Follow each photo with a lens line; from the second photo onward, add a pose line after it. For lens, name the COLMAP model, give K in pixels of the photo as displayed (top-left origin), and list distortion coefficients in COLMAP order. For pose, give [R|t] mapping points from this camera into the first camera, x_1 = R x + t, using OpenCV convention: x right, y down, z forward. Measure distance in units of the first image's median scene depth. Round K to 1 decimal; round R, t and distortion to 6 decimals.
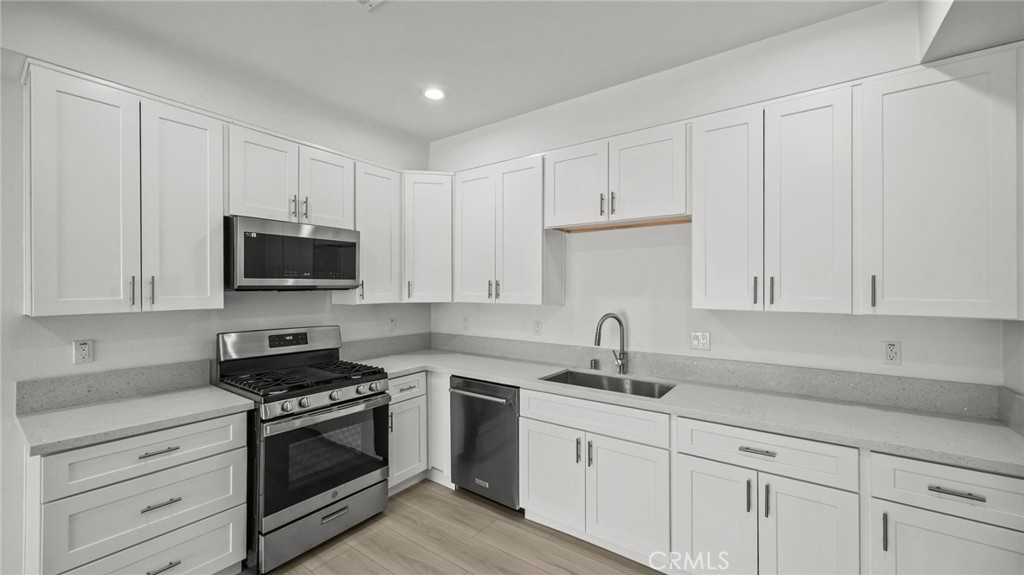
lens RADIAL K [[396.9, 0, 516.8], [0, 396.9, 285.9], [0, 0, 1]] dist [0.002812, -0.000188]
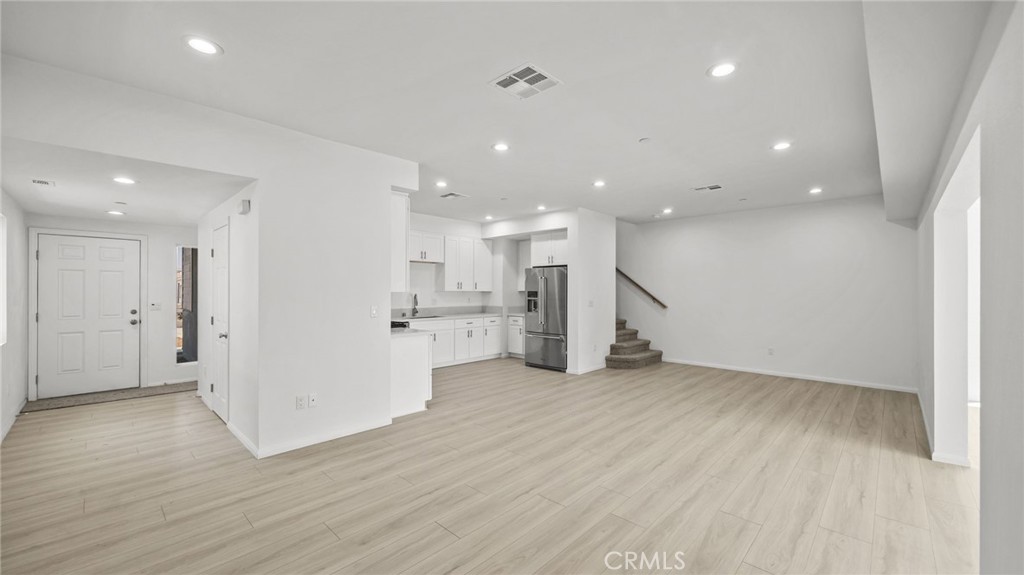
lens RADIAL K [[396.9, 0, 513.2], [0, 396.9, 292.1], [0, 0, 1]] dist [0.002812, -0.000188]
pose [[0.137396, -0.003395, 0.990510, -2.459233], [-0.006961, 0.999966, 0.004393, 0.041969], [-0.990492, -0.007499, 0.137368, -0.035798]]
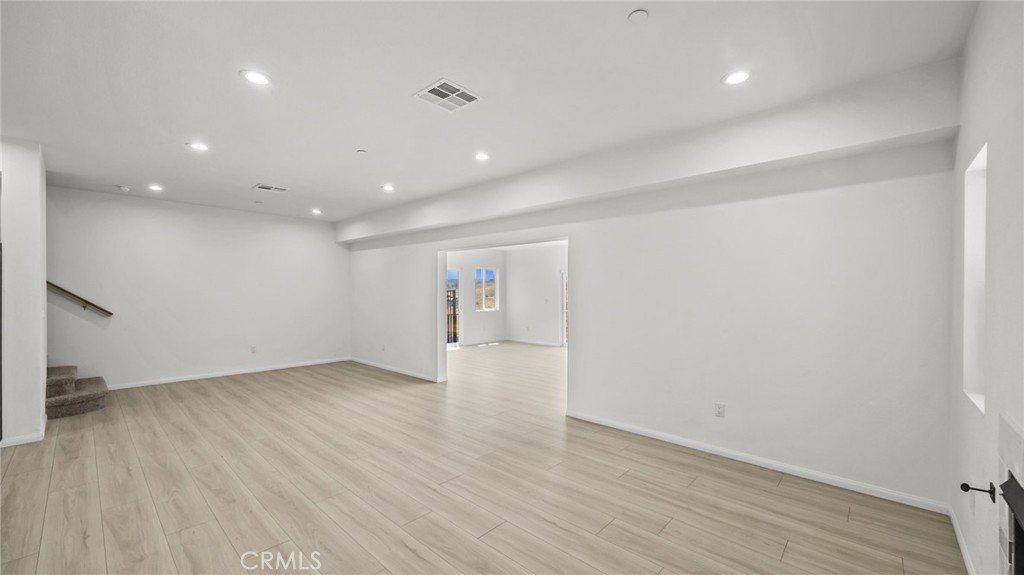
lens RADIAL K [[396.9, 0, 513.4], [0, 396.9, 292.1], [0, 0, 1]] dist [0.002812, -0.000188]
pose [[-0.993016, -0.002289, 0.117954, -1.742510], [-0.003112, 0.999972, -0.006796, 0.048346], [-0.117935, -0.007115, -0.992996, 1.132402]]
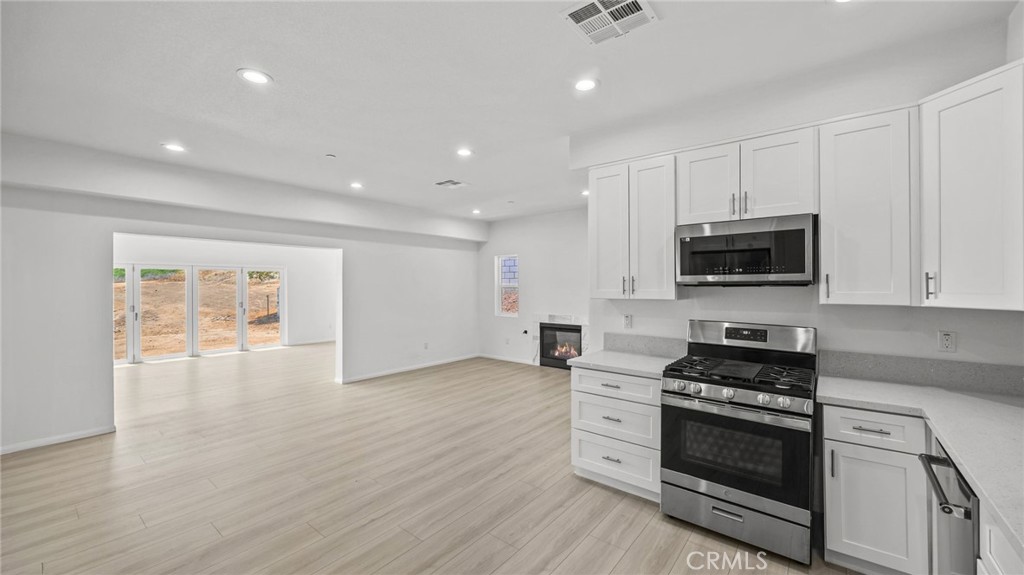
lens RADIAL K [[396.9, 0, 507.8], [0, 396.9, 286.1], [0, 0, 1]] dist [0.002812, -0.000188]
pose [[-0.059486, 0.004681, -0.998218, 0.499455], [0.006815, 0.999968, 0.004284, 0.003240], [0.998206, -0.006548, -0.059516, 0.467432]]
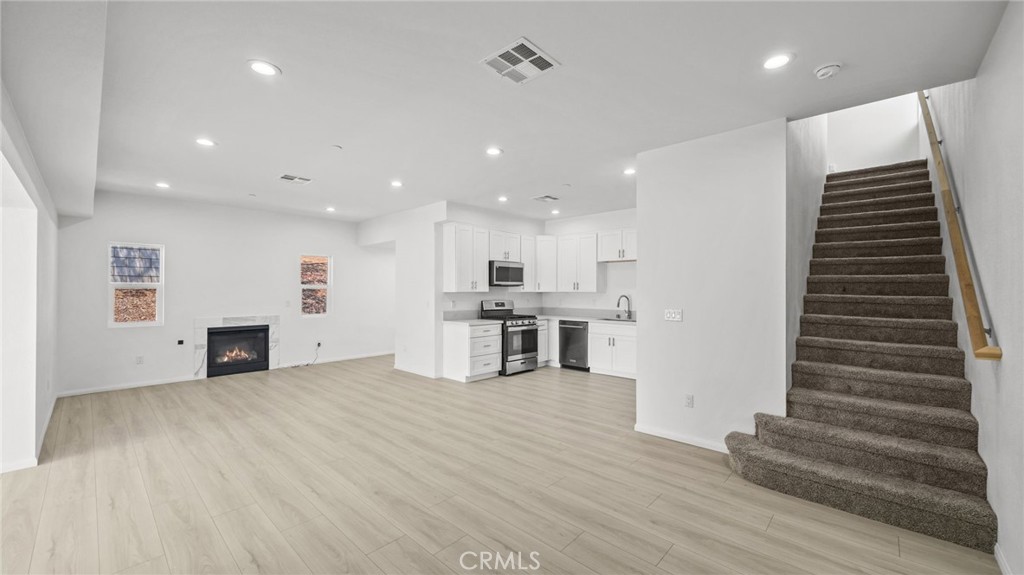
lens RADIAL K [[396.9, 0, 517.0], [0, 396.9, 288.9], [0, 0, 1]] dist [0.002812, -0.000188]
pose [[0.992501, 0.002038, -0.122219, -0.139319], [-0.002100, 0.999998, -0.000382, 0.032624], [0.122218, 0.000636, 0.992503, -1.694403]]
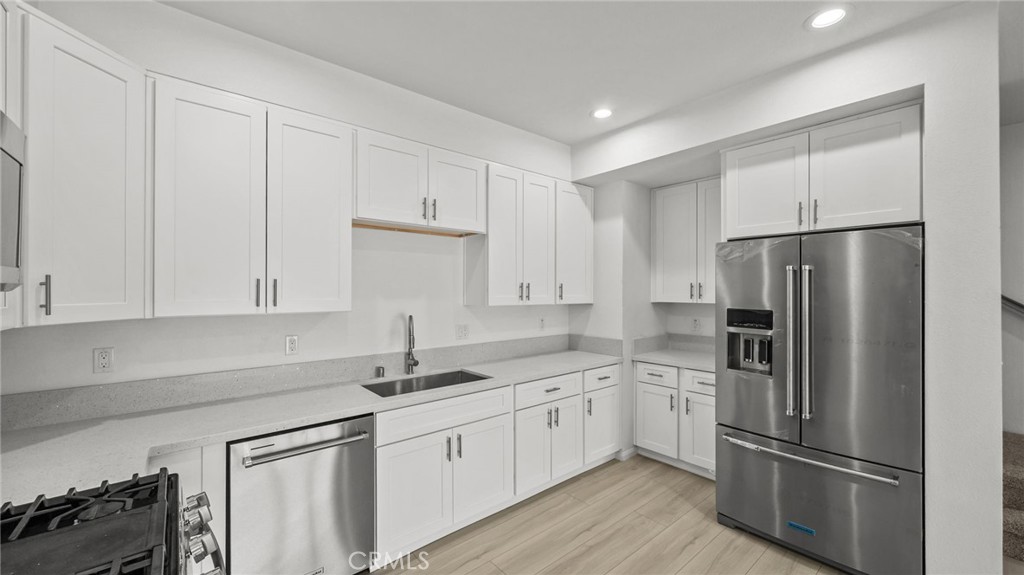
lens RADIAL K [[396.9, 0, 513.3], [0, 396.9, 289.9], [0, 0, 1]] dist [0.002812, -0.000188]
pose [[0.241311, 0.001238, 0.970447, -0.706539], [-0.003652, 0.999993, -0.000368, 0.003705], [-0.970441, -0.003455, 0.241314, 0.525276]]
